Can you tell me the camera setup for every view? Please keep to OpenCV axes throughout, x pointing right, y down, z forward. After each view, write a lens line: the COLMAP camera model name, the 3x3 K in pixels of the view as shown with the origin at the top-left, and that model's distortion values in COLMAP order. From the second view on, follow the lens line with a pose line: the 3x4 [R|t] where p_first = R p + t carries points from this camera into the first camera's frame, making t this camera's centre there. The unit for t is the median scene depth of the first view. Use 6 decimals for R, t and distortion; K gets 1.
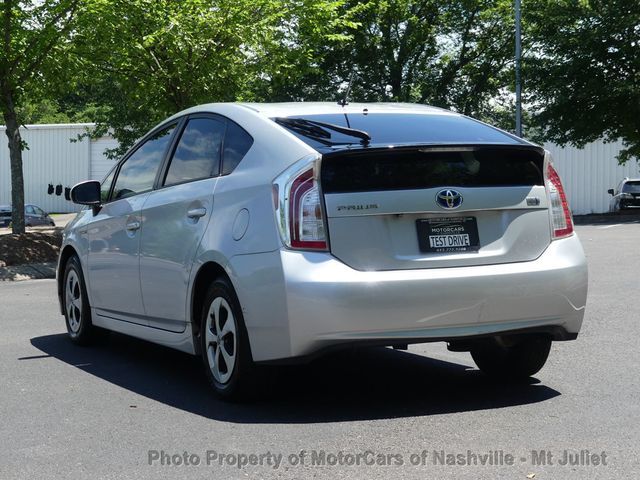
lens RADIAL K [[1348.0, 0, 322.1], [0, 1348.0, 240.2], [0, 0, 1]] dist [0.077237, 0.000000]
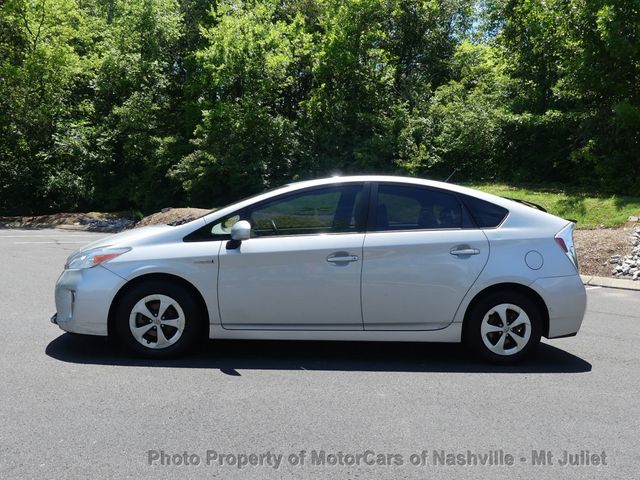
lens RADIAL K [[711.9, 0, 321.1], [0, 711.9, 242.4], [0, 0, 1]] dist [-0.016162, 0.000000]
pose [[0.335395, -0.008062, 0.942043, -1.013465], [-0.006536, 0.999919, 0.010884, -0.042879], [-0.942055, -0.009807, 0.335315, 0.957574]]
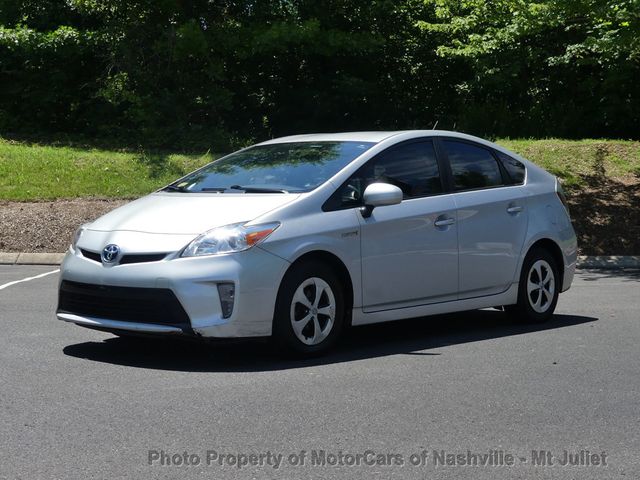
lens RADIAL K [[1215.0, 0, 314.5], [0, 1215.0, 240.3], [0, 0, 1]] dist [-0.001254, 0.000000]
pose [[-0.406559, -0.010833, 0.913560, -1.357937], [0.046971, 0.998359, 0.032742, -0.044348], [-0.912416, 0.056223, -0.405384, 1.914573]]
